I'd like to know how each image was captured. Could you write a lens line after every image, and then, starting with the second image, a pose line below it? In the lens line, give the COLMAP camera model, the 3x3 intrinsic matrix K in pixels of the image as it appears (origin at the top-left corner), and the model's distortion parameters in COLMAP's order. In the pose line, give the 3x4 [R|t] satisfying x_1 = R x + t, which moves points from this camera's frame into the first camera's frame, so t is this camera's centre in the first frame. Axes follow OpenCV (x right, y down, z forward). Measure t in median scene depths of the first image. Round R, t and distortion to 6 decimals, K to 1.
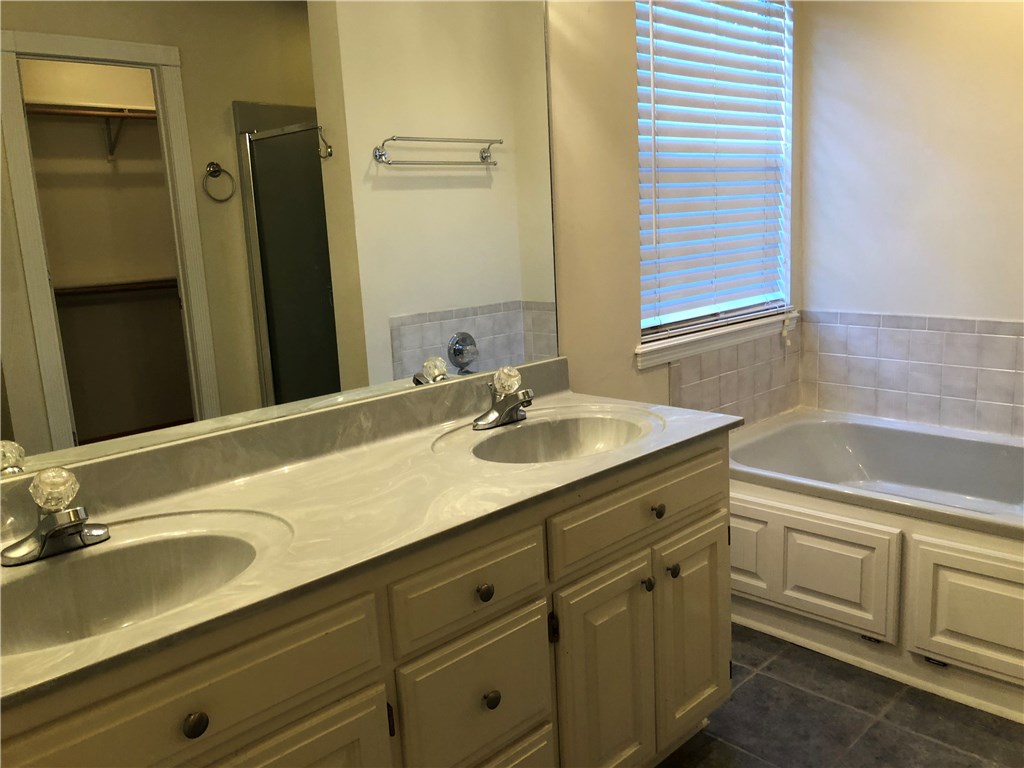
lens RADIAL K [[859.5, 0, 518.9], [0, 859.5, 377.2], [0, 0, 1]] dist [0.038601, -0.052513]
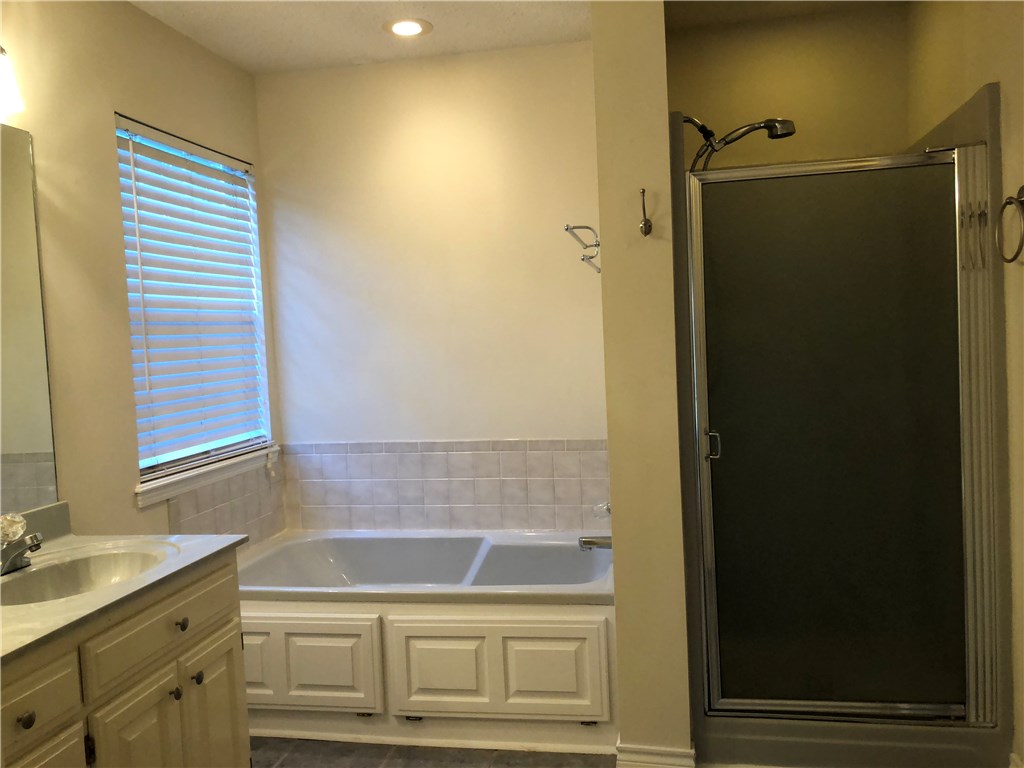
lens RADIAL K [[859.5, 0, 518.3], [0, 859.5, 380.1], [0, 0, 1]] dist [0.038601, -0.052513]
pose [[0.824558, -0.020297, 0.565413, -0.078052], [0.110377, 0.985925, -0.125573, 0.022147], [-0.554906, 0.165950, 0.815193, -0.157334]]
